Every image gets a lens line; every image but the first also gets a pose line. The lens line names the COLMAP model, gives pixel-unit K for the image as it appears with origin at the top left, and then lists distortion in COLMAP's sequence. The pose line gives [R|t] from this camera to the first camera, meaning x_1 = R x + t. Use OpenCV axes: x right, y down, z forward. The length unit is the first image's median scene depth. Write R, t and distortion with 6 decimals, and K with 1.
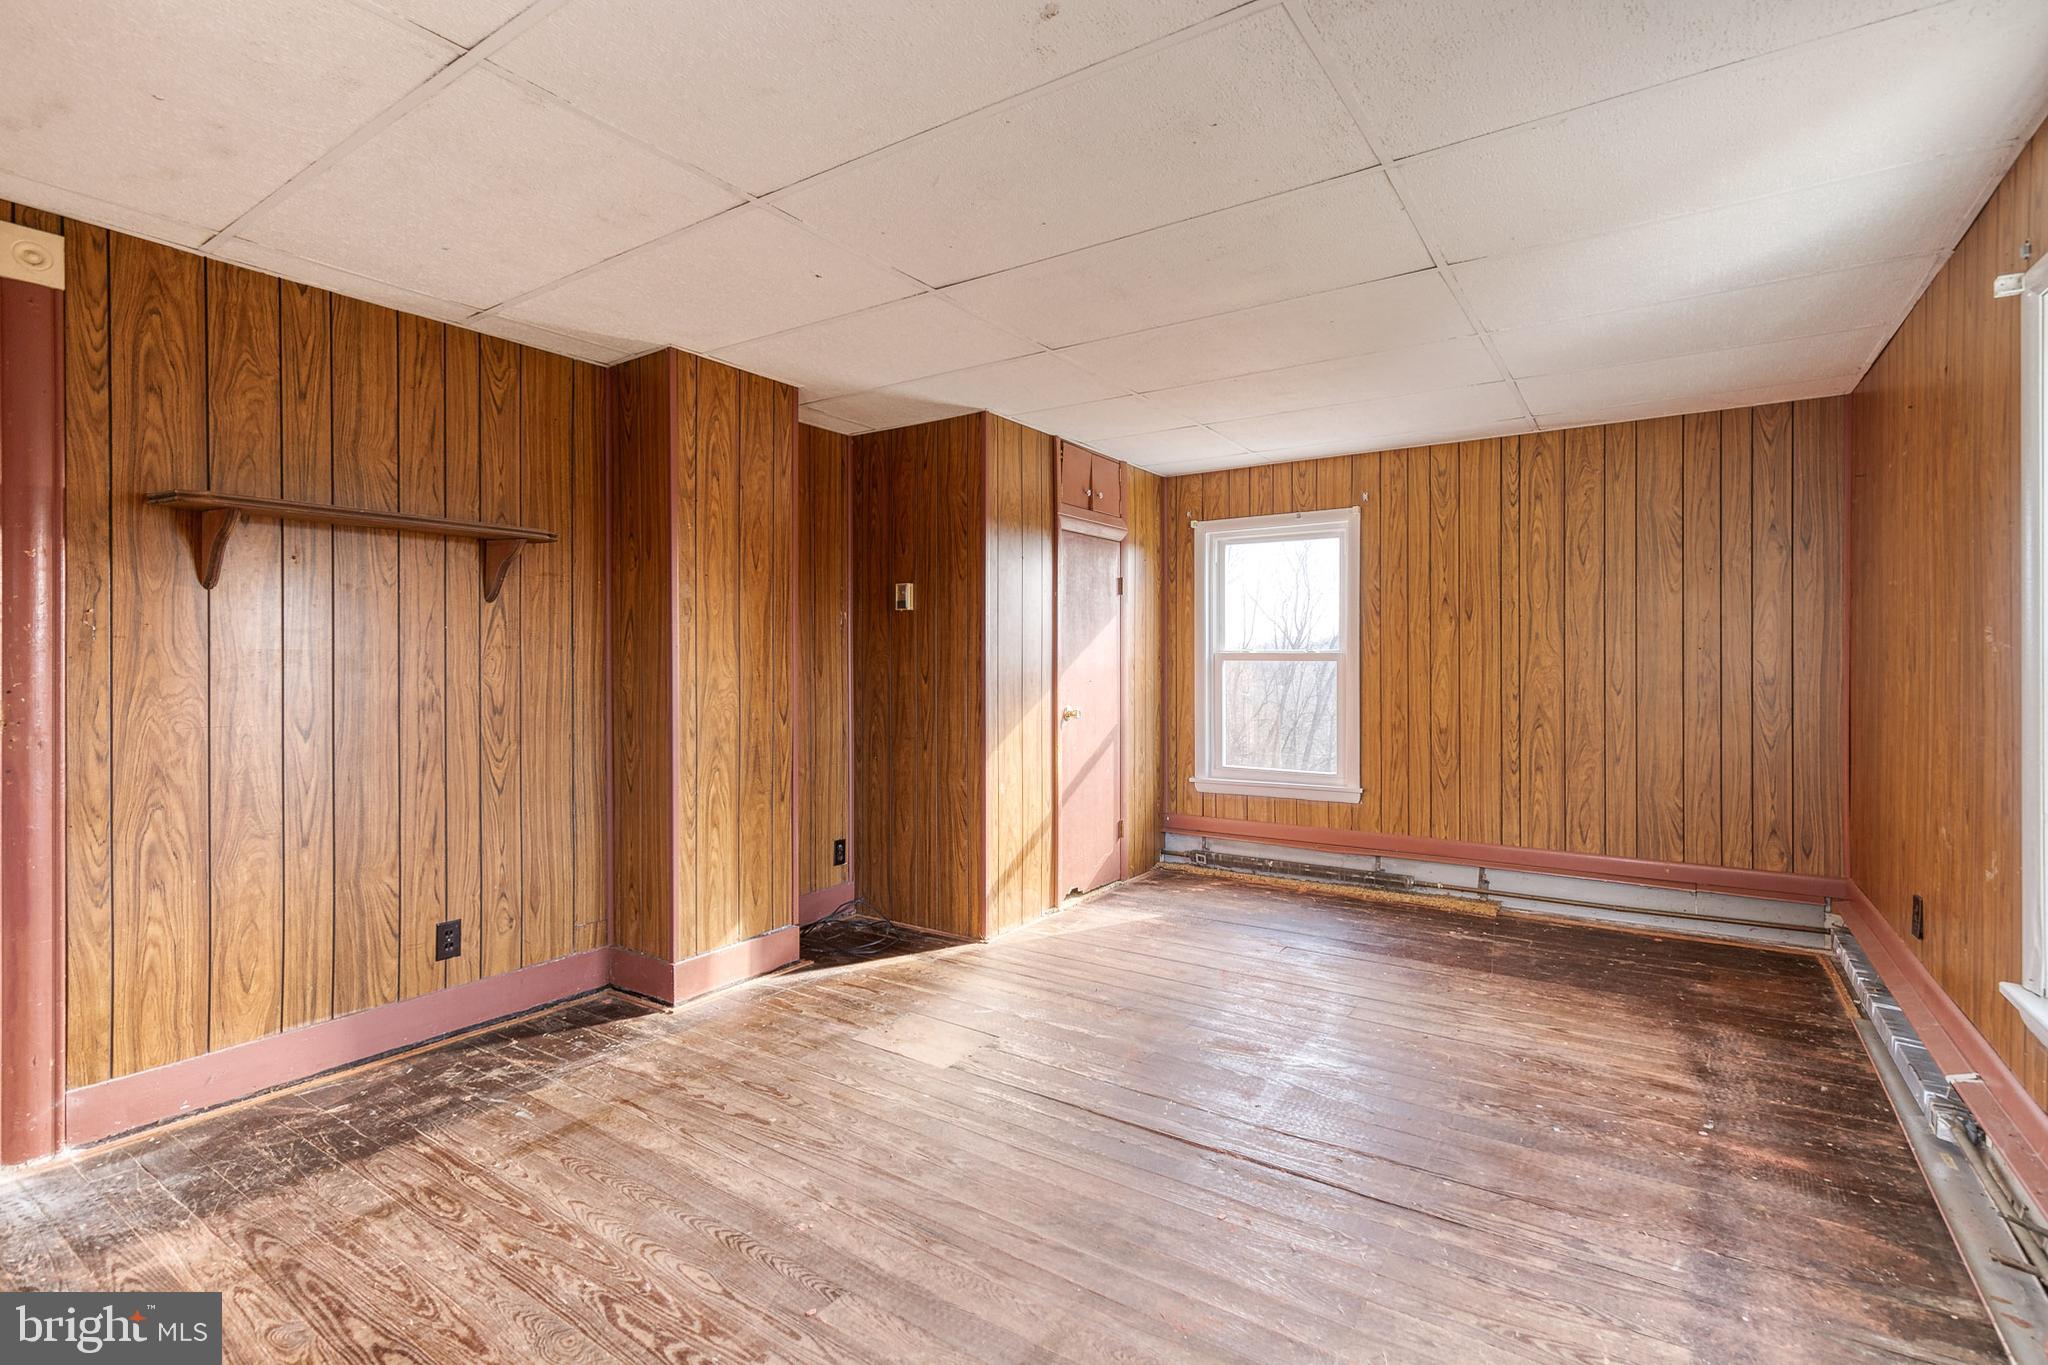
lens RADIAL K [[944.6, 0, 1039.2], [0, 944.6, 673.1], [0, 0, 1]] dist [0.012141, -0.000262]
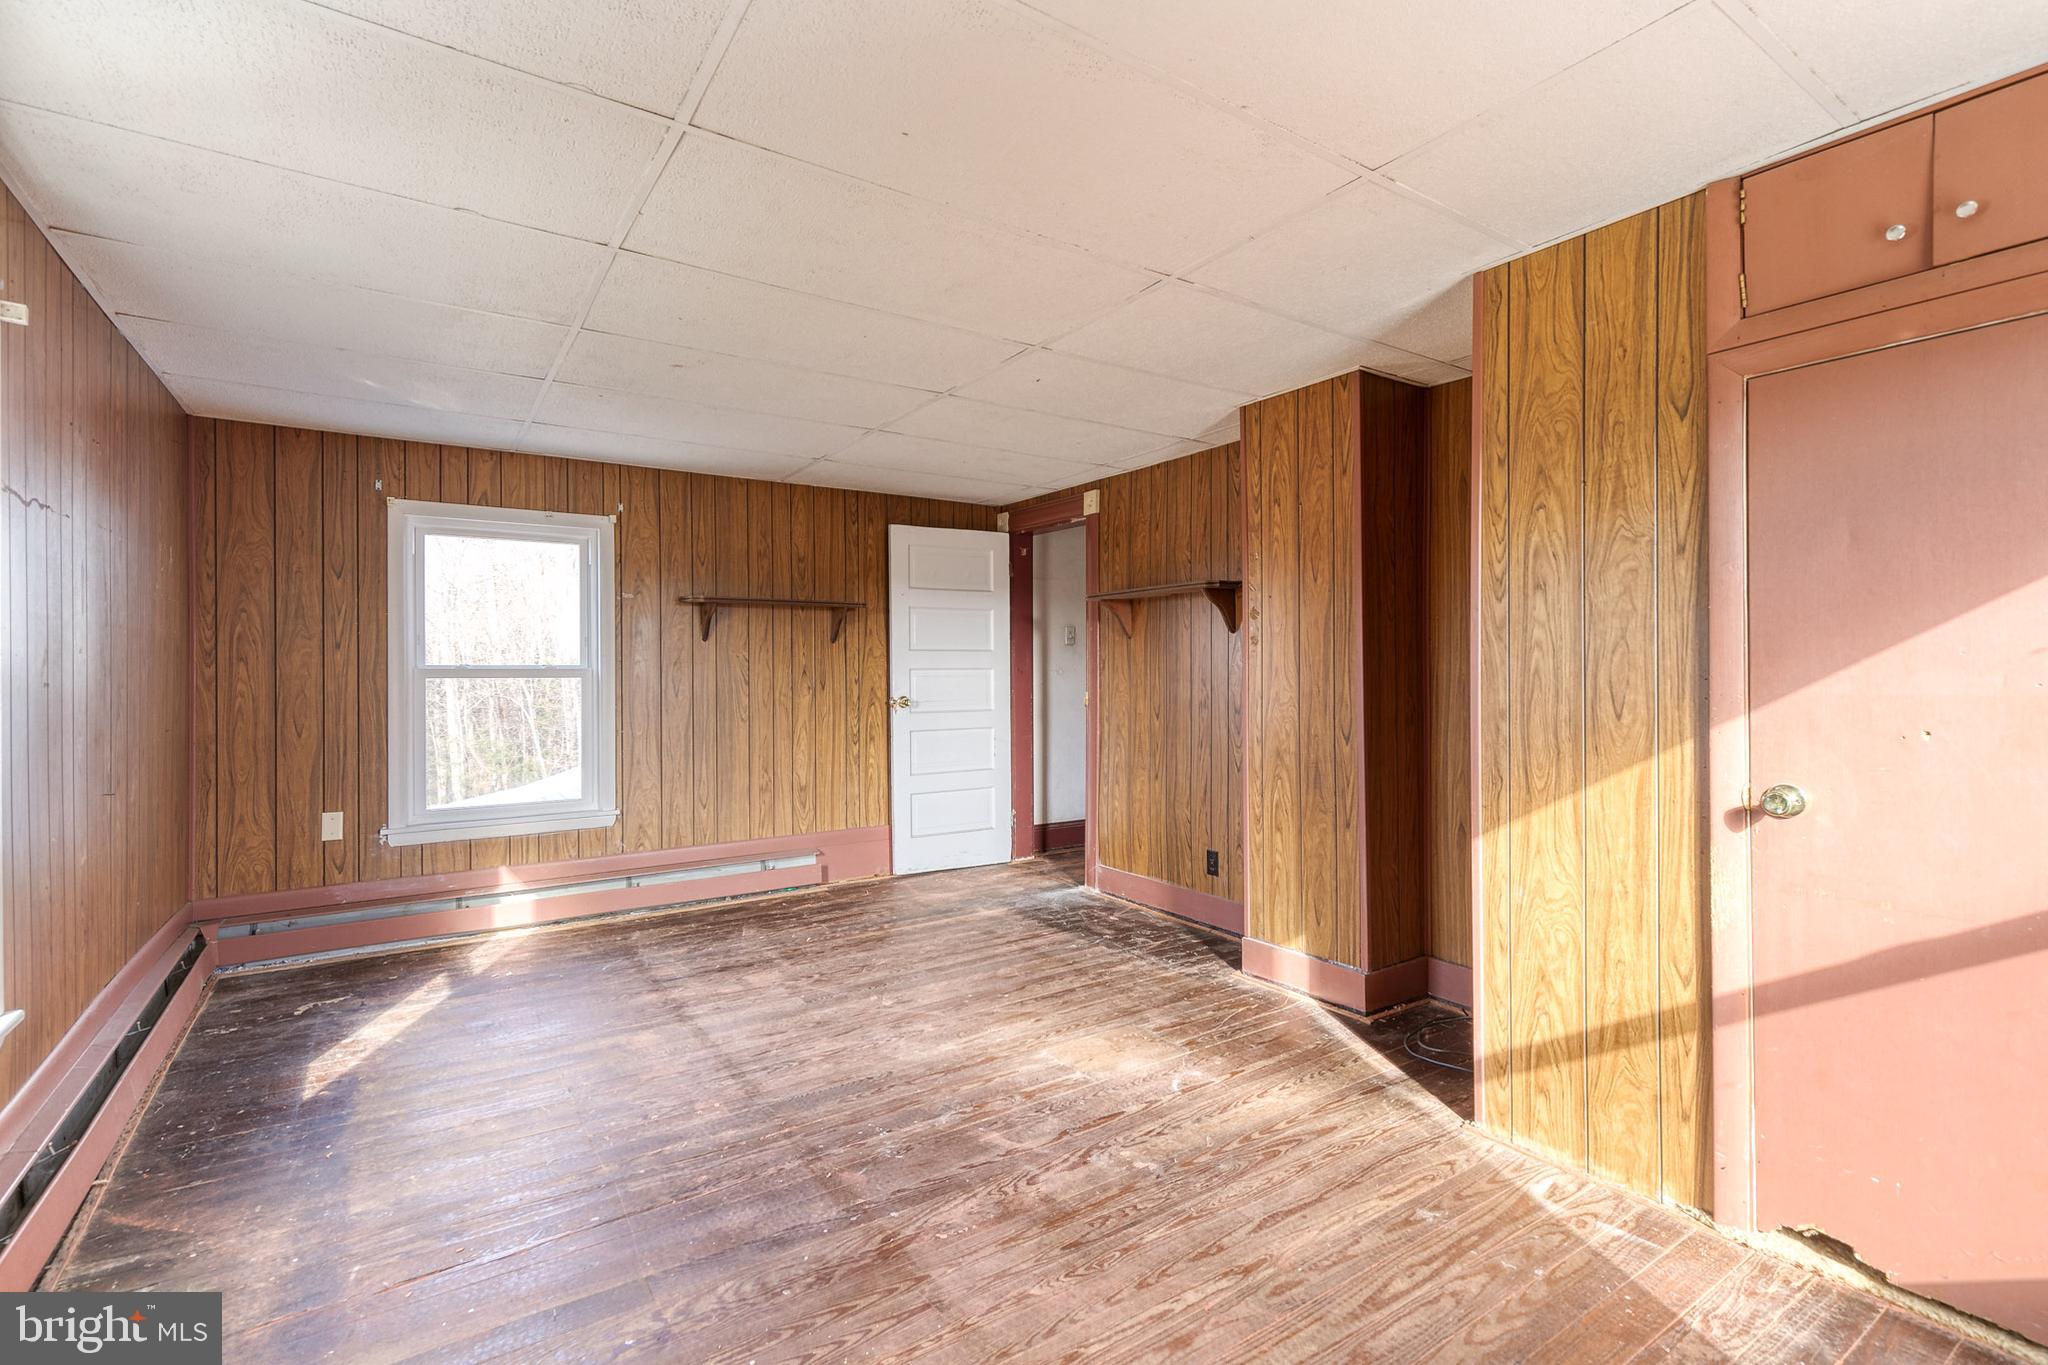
lens RADIAL K [[944.6, 0, 1039.2], [0, 944.6, 673.1], [0, 0, 1]] dist [0.012141, -0.000262]
pose [[-0.379497, 0.005952, -0.925174, 0.765865], [-0.005015, 0.999951, 0.008490, -0.024067], [0.925179, 0.007862, -0.379449, 1.183396]]
